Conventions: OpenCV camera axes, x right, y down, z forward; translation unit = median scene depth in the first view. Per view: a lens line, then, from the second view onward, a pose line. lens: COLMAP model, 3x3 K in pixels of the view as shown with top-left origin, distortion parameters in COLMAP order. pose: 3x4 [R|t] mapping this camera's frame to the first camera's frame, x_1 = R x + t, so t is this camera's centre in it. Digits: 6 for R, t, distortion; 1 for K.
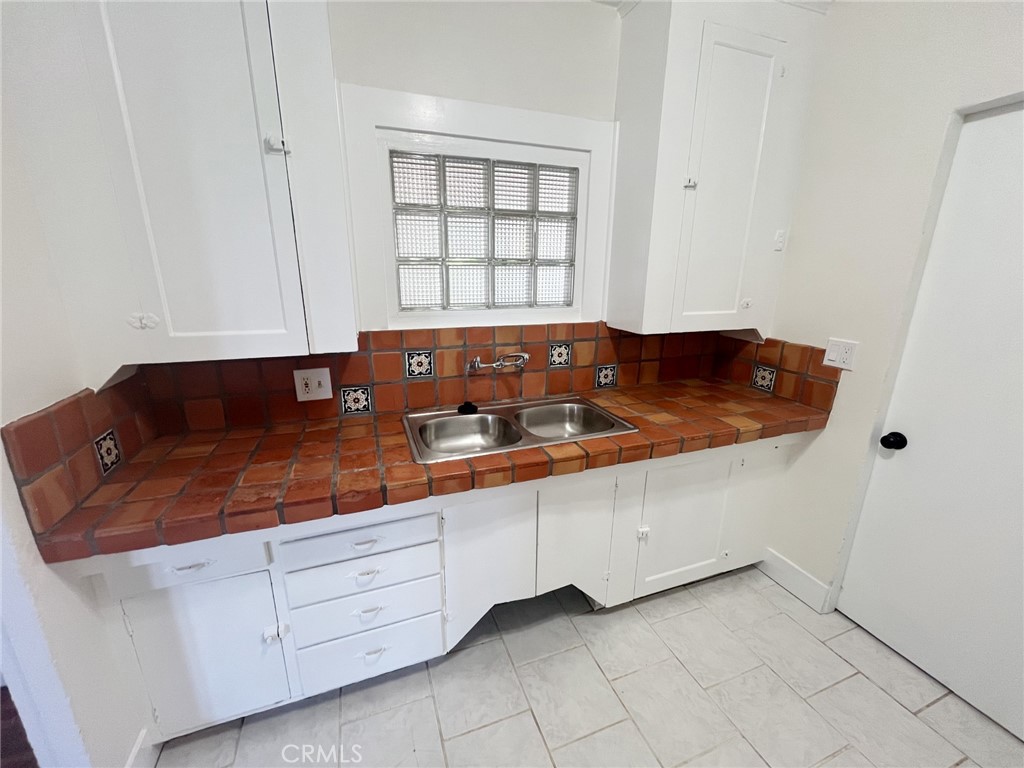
lens RADIAL K [[419.5, 0, 512.7], [0, 419.5, 384.4], [0, 0, 1]] dist [-0.003119, 0.000346]
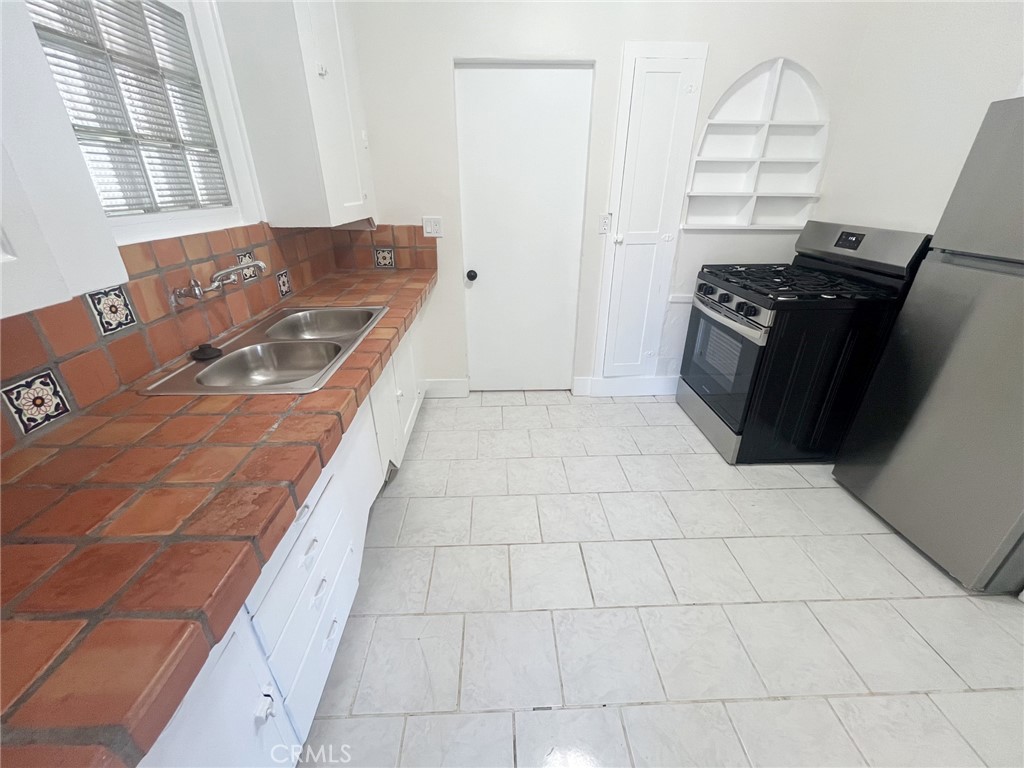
lens RADIAL K [[419.5, 0, 509.9], [0, 419.5, 385.1], [0, 0, 1]] dist [-0.003119, 0.000346]
pose [[0.313624, -0.416418, 0.853367, -0.606475], [0.257938, 0.902278, 0.345489, -0.009541], [-0.913842, 0.111762, 0.390386, 0.228444]]
